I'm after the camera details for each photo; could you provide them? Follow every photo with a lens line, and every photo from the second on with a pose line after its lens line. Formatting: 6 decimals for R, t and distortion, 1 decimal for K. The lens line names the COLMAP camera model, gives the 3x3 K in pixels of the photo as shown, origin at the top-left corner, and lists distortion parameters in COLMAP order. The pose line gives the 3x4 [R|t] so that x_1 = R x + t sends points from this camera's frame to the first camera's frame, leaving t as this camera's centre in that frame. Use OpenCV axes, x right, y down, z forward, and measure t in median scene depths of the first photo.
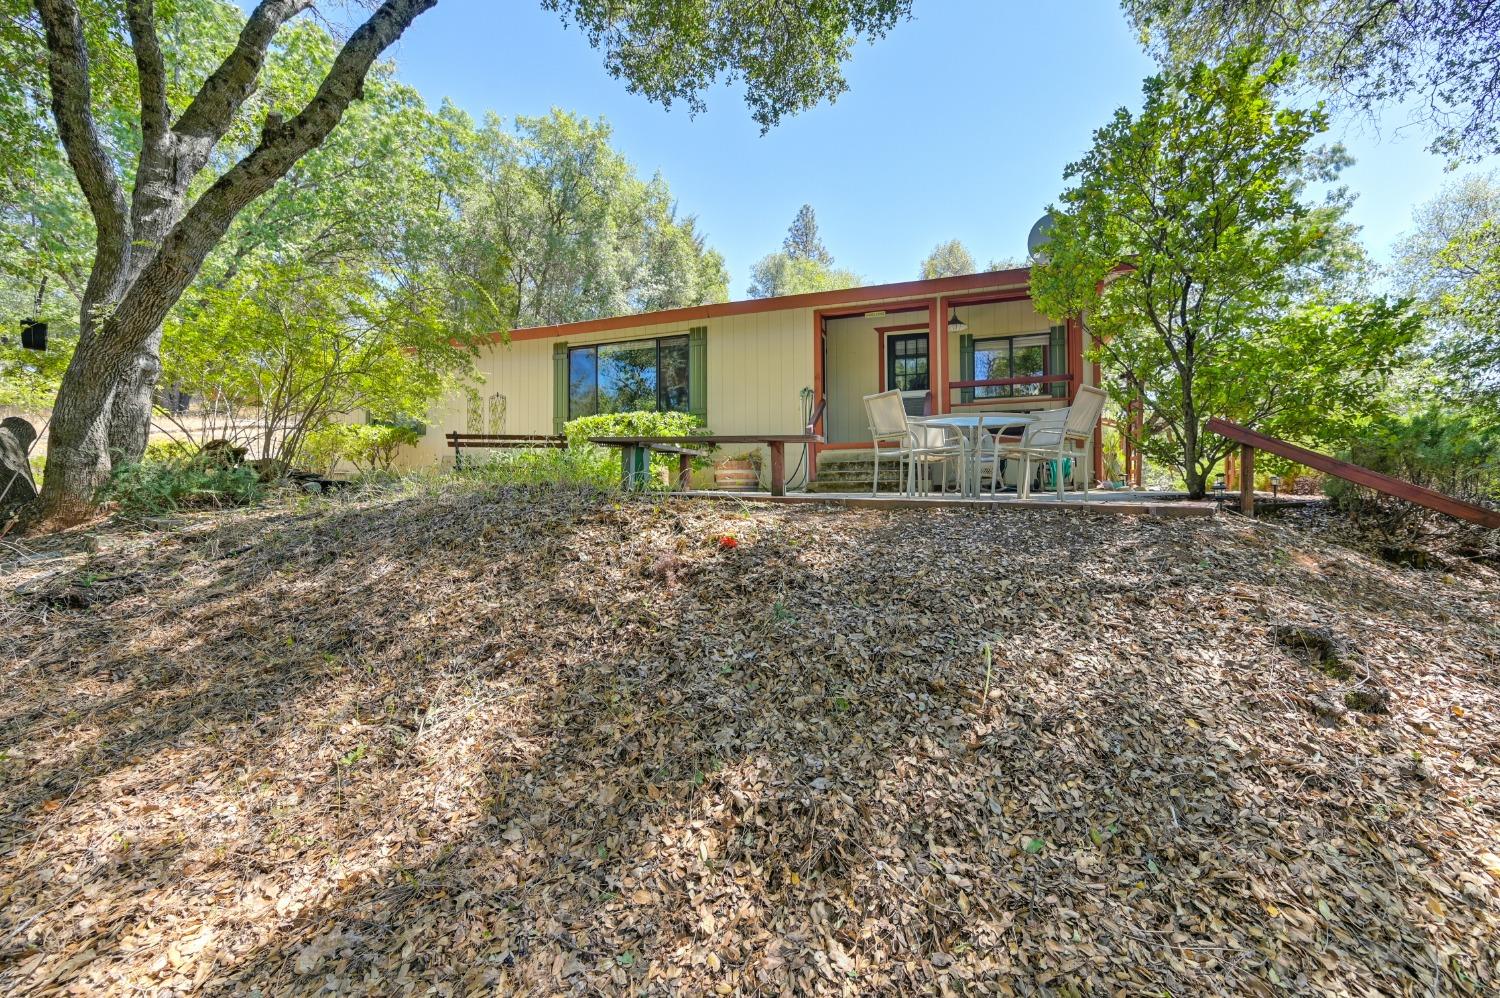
lens RADIAL K [[584.1, 0, 752.6], [0, 584.1, 502.7], [0, 0, 1]] dist [-0.000944, -0.000064]
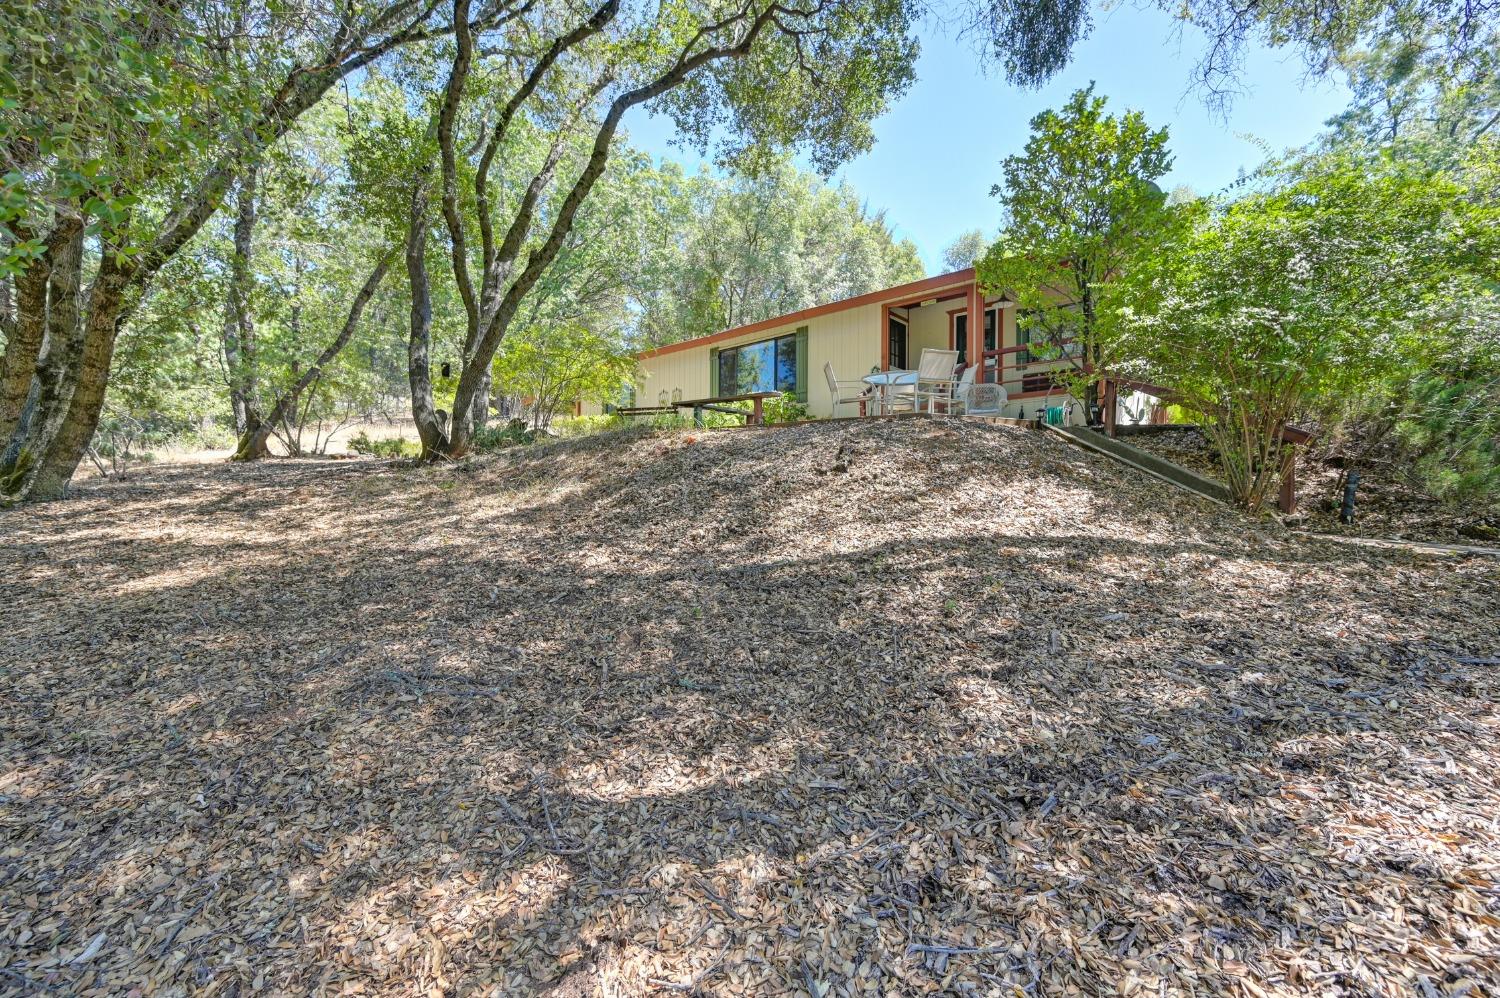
lens RADIAL K [[596.7, 0, 749.3], [0, 596.7, 515.1], [0, 0, 1]] dist [-0.003852, 0.000353]
pose [[0.923233, 0.013350, -0.384009, 0.402164], [-0.003925, 0.999672, 0.025318, 0.115534], [0.384221, -0.021868, 0.922982, -0.378643]]
